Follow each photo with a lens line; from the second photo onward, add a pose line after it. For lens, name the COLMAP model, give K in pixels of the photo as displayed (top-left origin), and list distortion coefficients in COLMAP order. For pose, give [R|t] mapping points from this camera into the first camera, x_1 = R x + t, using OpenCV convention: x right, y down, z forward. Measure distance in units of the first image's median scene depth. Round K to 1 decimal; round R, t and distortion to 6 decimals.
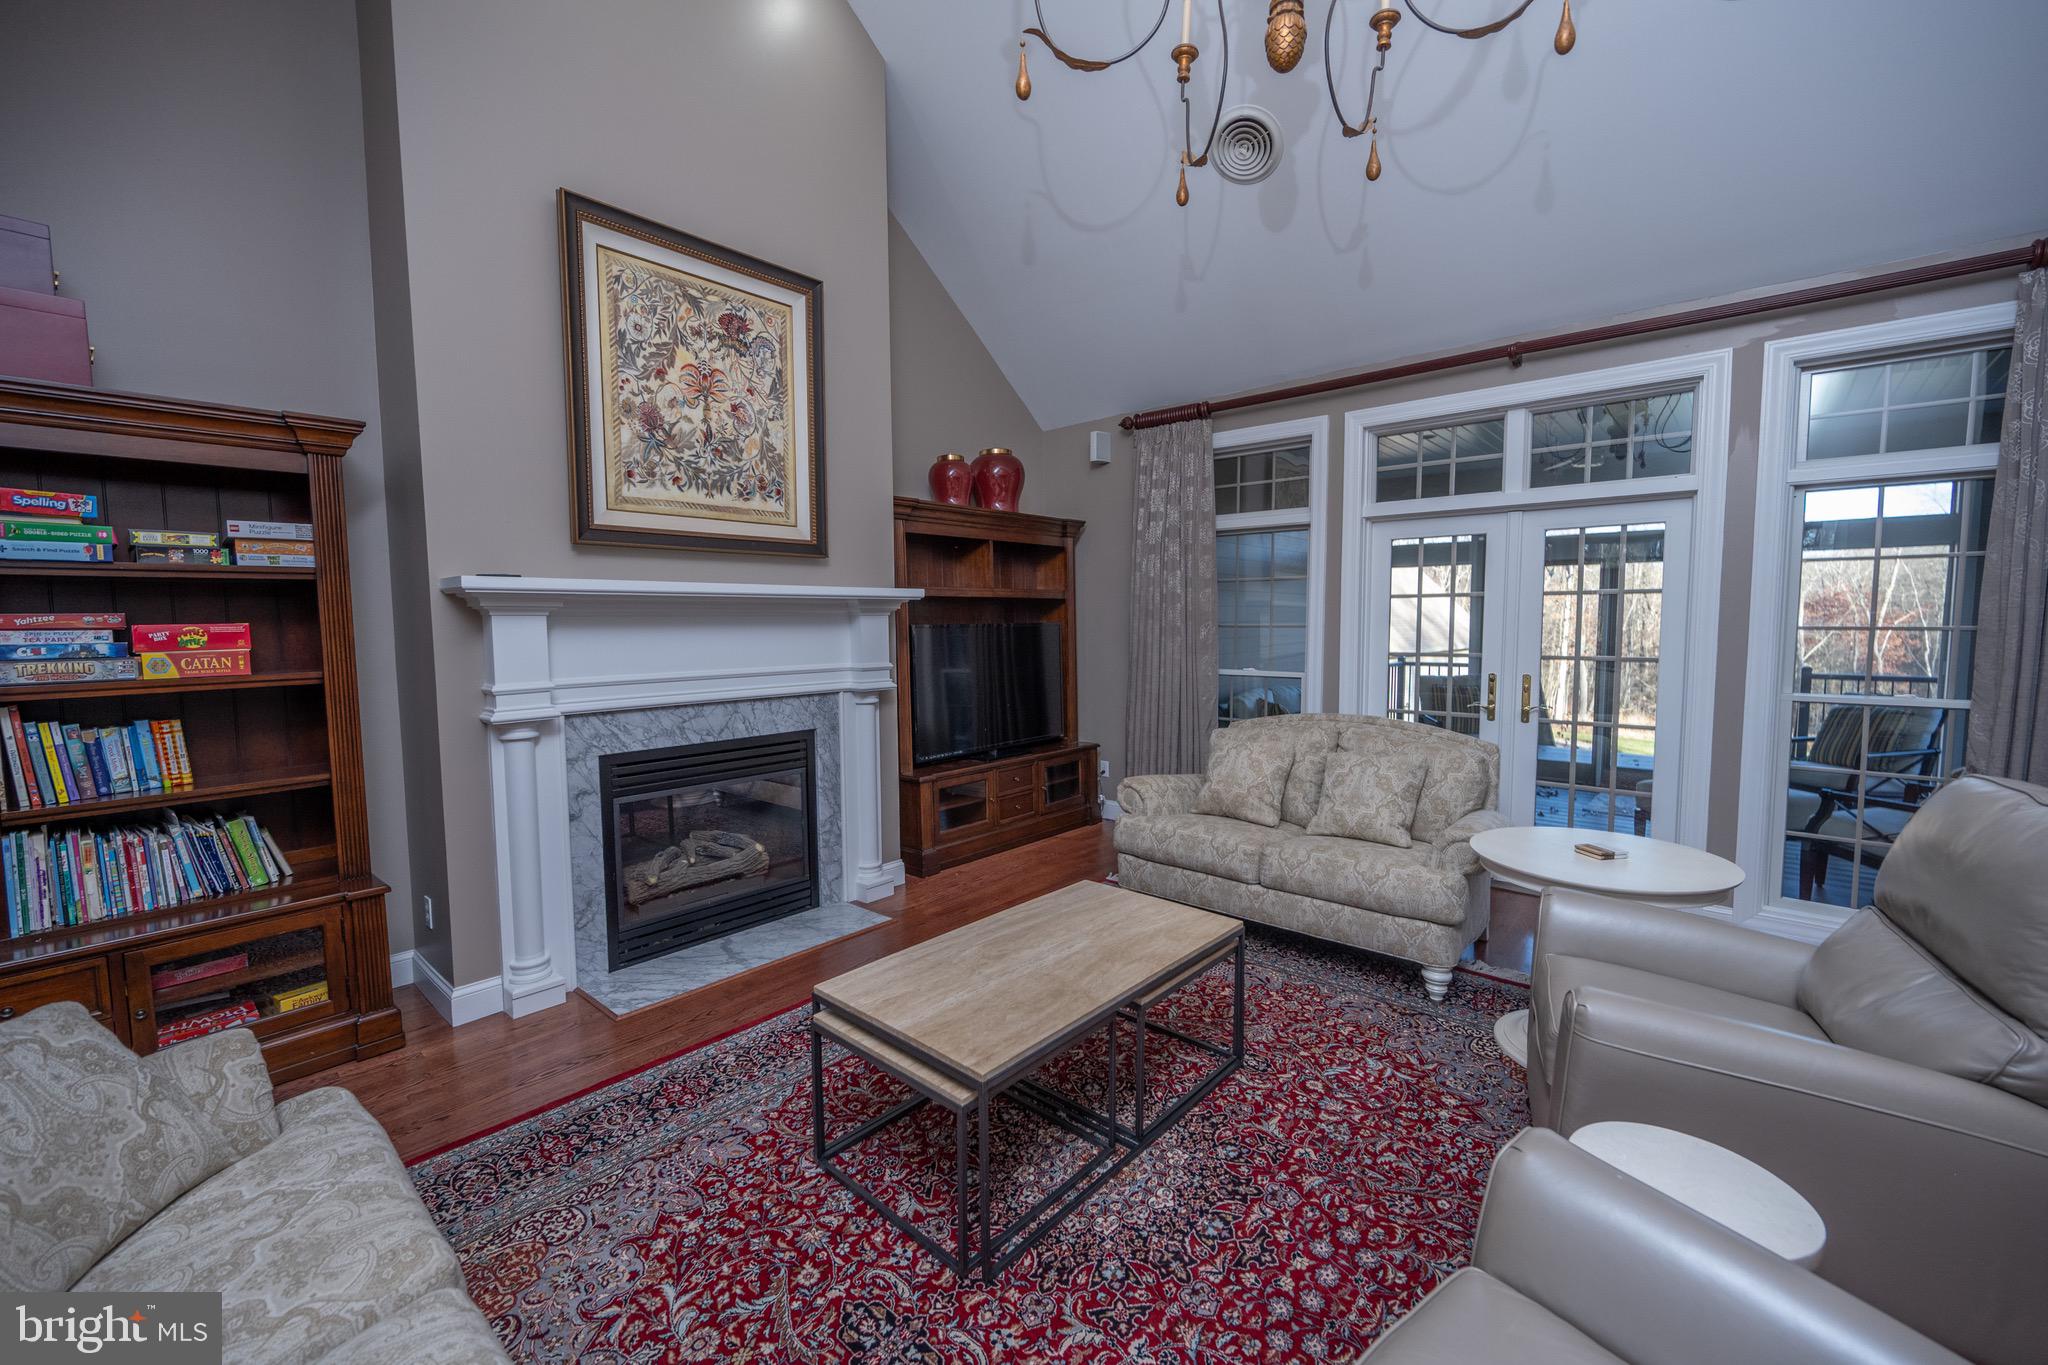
lens RADIAL K [[822.5, 0, 1032.4], [0, 822.5, 679.3], [0, 0, 1]] dist [-0.000519, -0.000062]
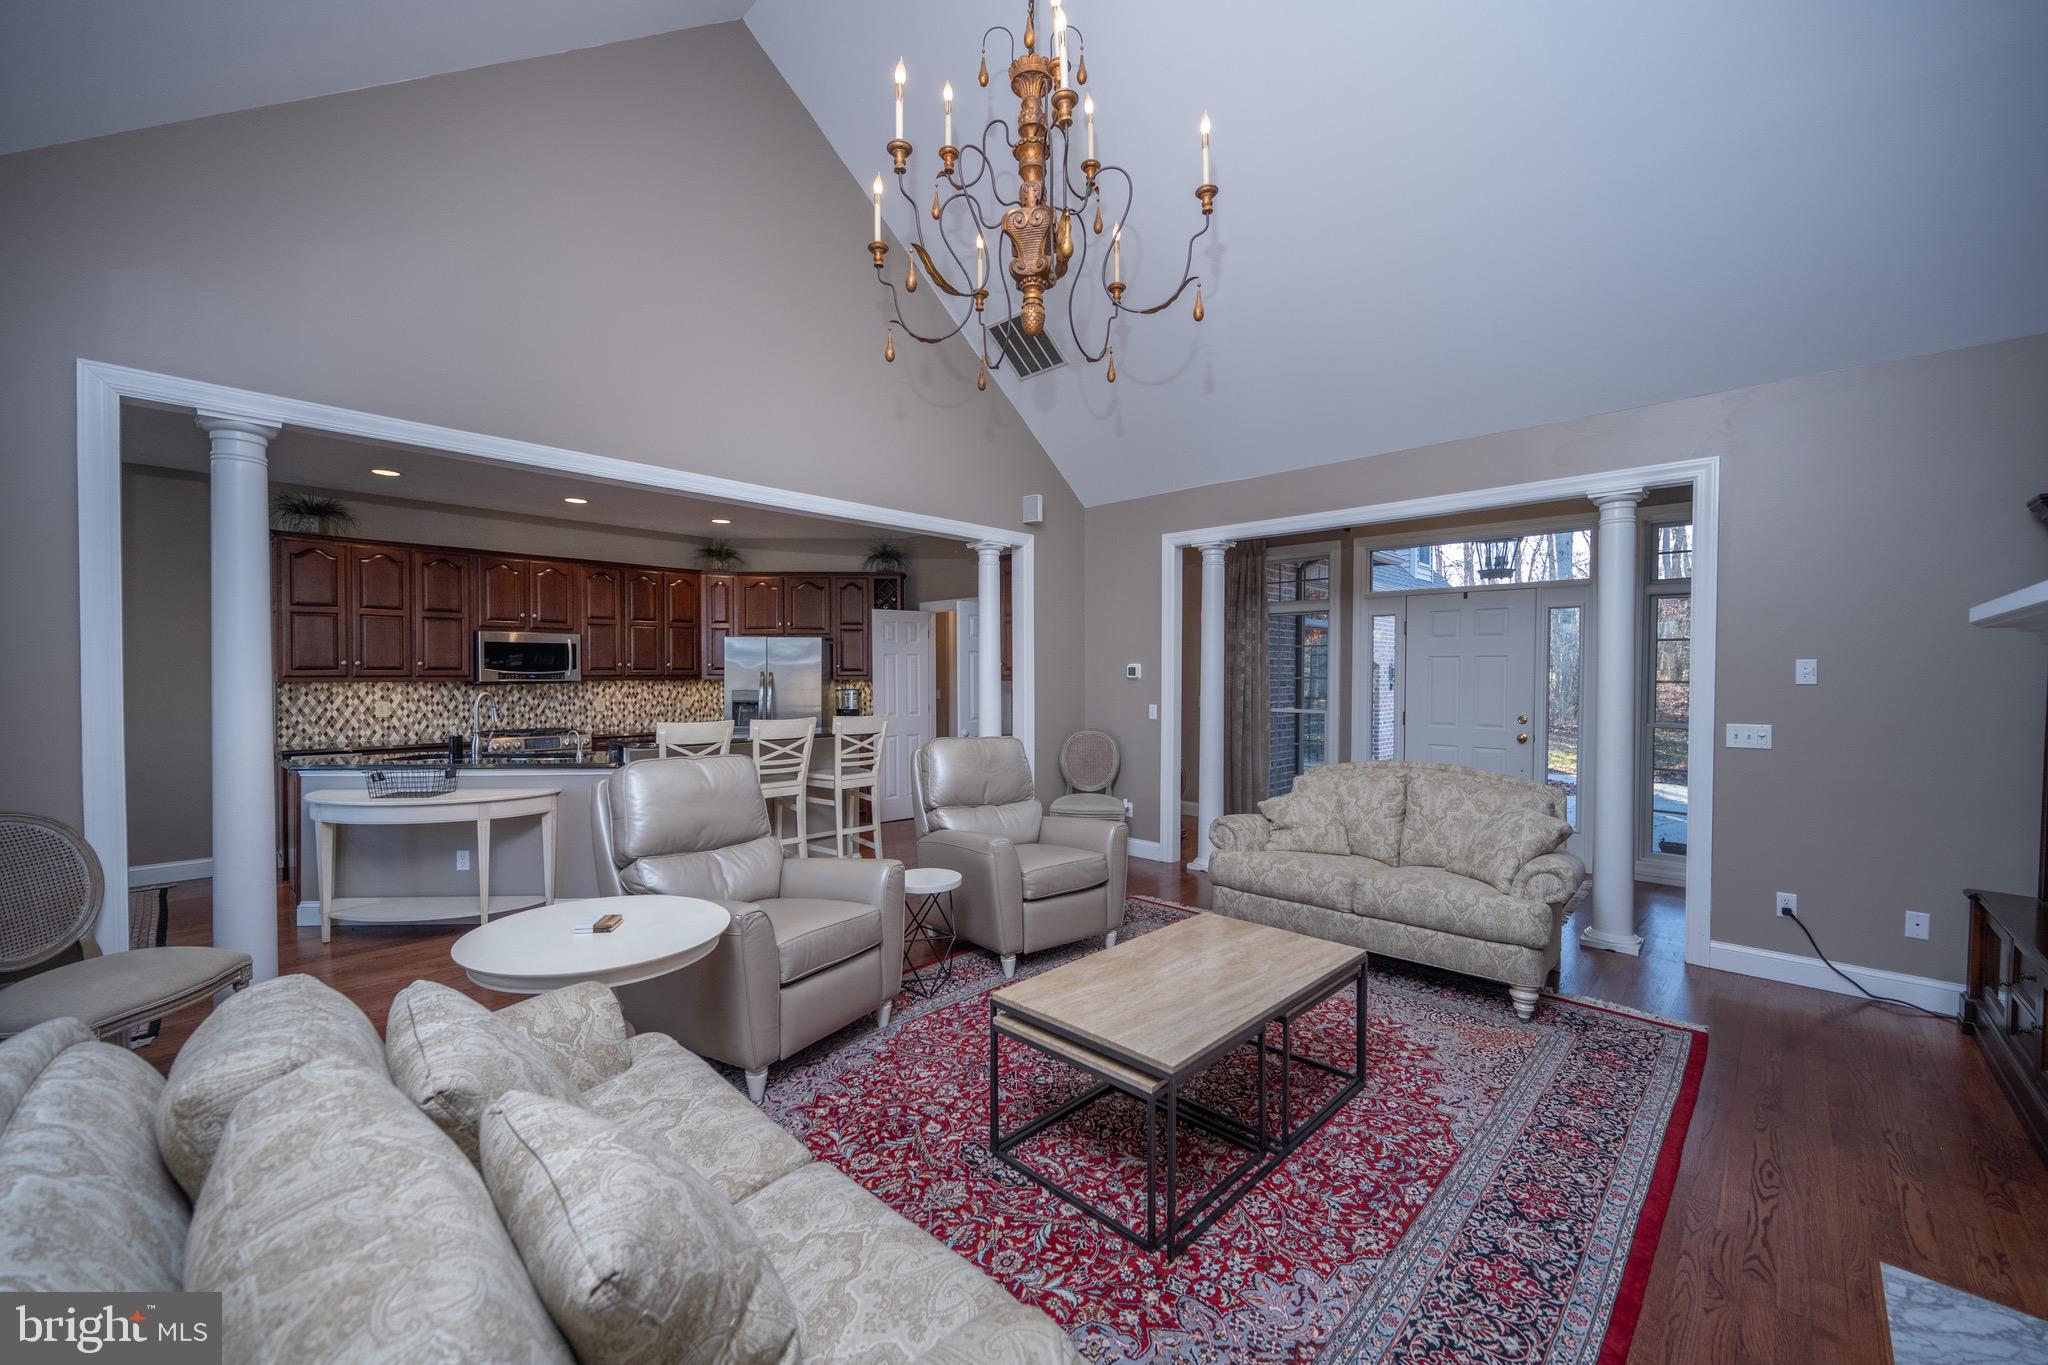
lens RADIAL K [[812.0, 0, 1025.3], [0, 812.0, 687.1], [0, 0, 1]] dist [-0.001241, -0.000284]
pose [[-0.999376, 0.005503, 0.034901, 0.136855], [0.008748, 0.995579, 0.093522, -0.099935], [-0.034232, 0.093769, -0.995005, 1.369819]]
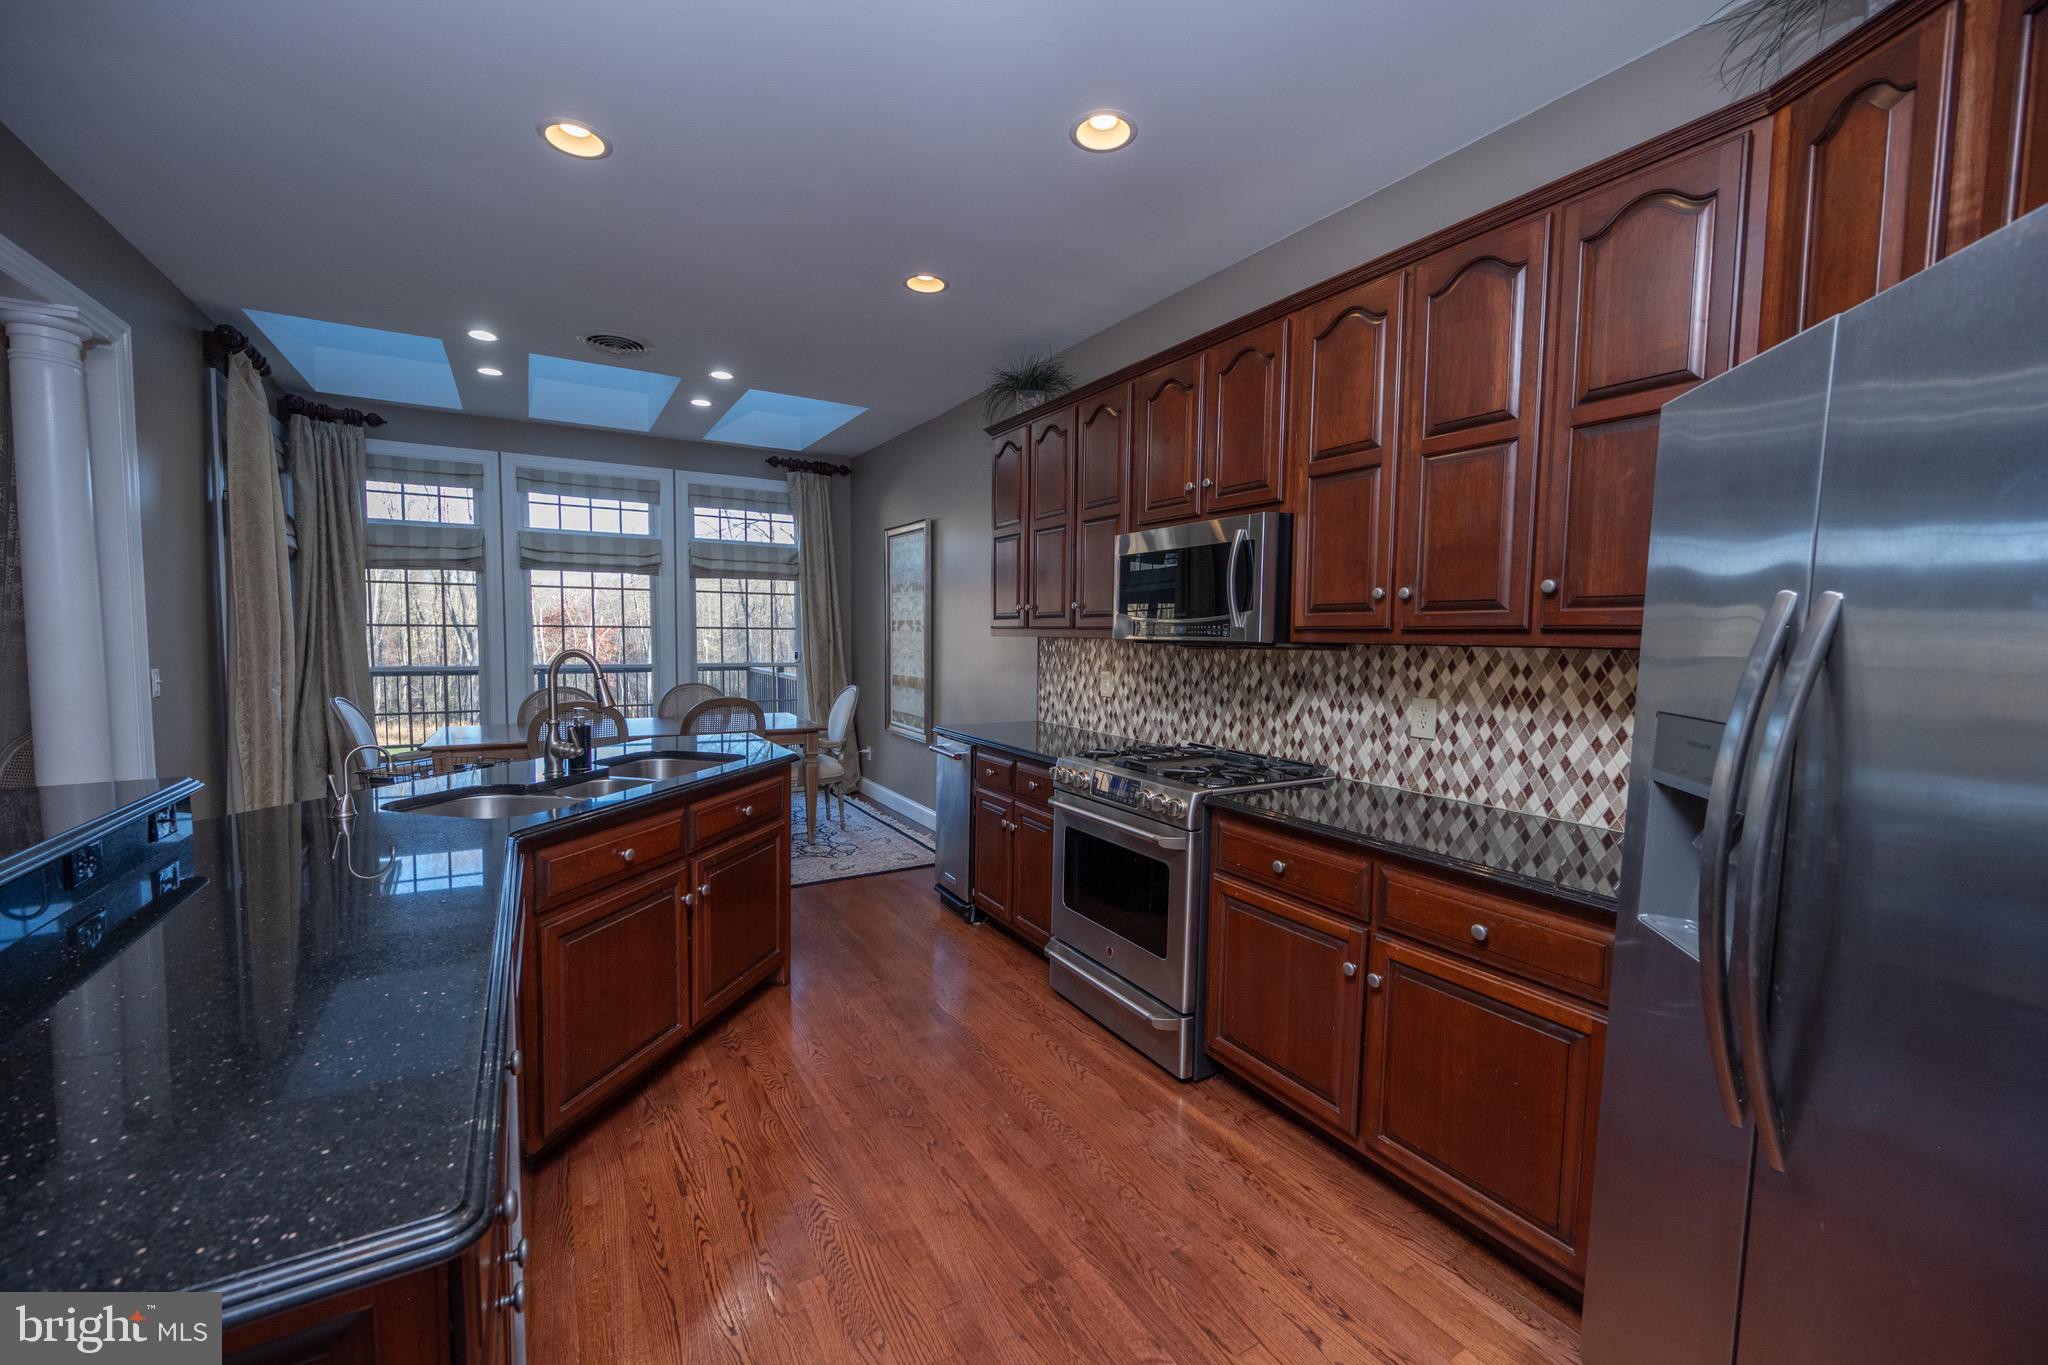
lens RADIAL K [[801.5, 0, 1021.3], [0, 801.5, 678.8], [0, 0, 1]] dist [-0.004375, -0.000004]
pose [[0.292001, -0.044248, 0.955394, 0.551736], [0.057407, 0.997939, 0.028672, 0.059446], [-0.954694, 0.046474, 0.293939, -0.558827]]
